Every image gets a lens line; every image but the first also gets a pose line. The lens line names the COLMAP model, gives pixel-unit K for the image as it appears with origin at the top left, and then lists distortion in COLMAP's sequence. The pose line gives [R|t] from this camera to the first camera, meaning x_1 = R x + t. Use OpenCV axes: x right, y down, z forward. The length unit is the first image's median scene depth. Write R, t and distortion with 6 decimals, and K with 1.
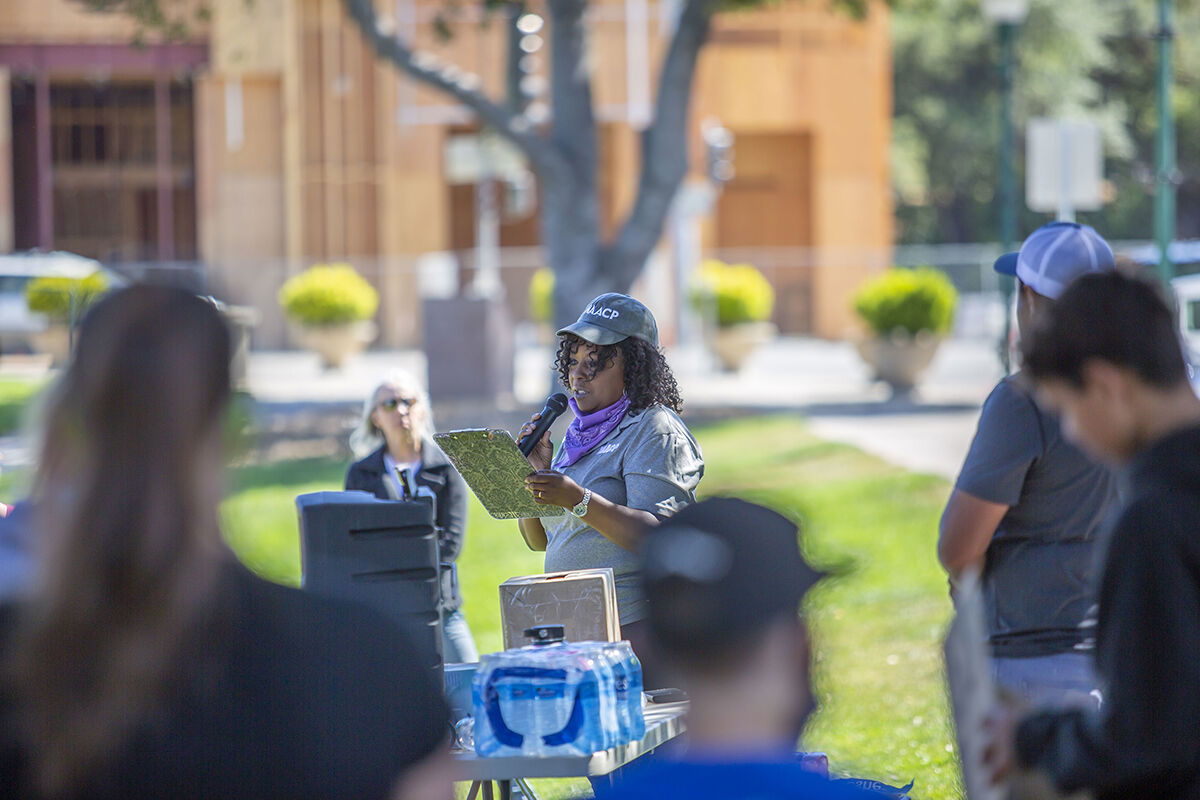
lens RADIAL K [[6436.3, 0, 600.0], [0, 6436.3, 400.0], [0, 0, 1]] dist [1.332213, 12.226283]
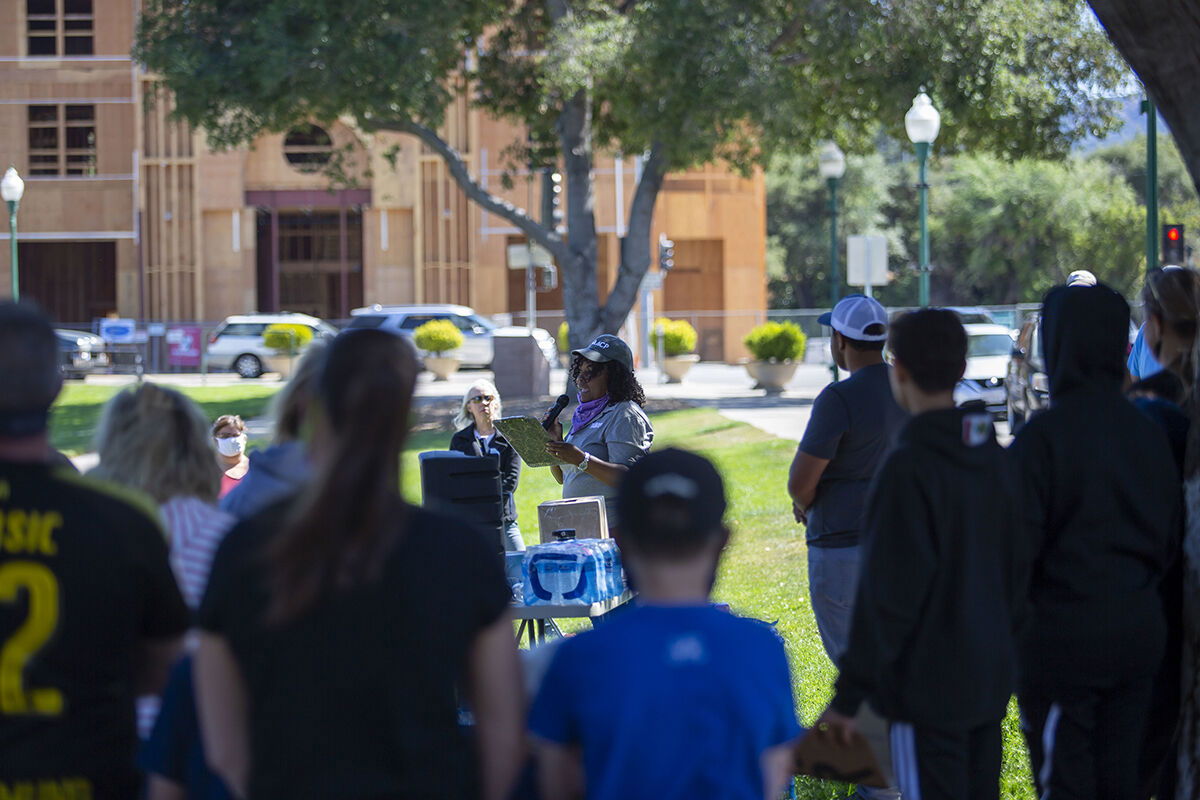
lens RADIAL K [[6436.3, 0, 600.0], [0, 6436.3, 400.0], [0, 0, 1]] dist [1.332213, 12.226283]
pose [[0.999875, 0.000803, 0.015797, -0.026171], [-0.000860, 0.999993, 0.003585, -0.005339], [-0.015794, -0.003598, 0.999869, -0.707534]]
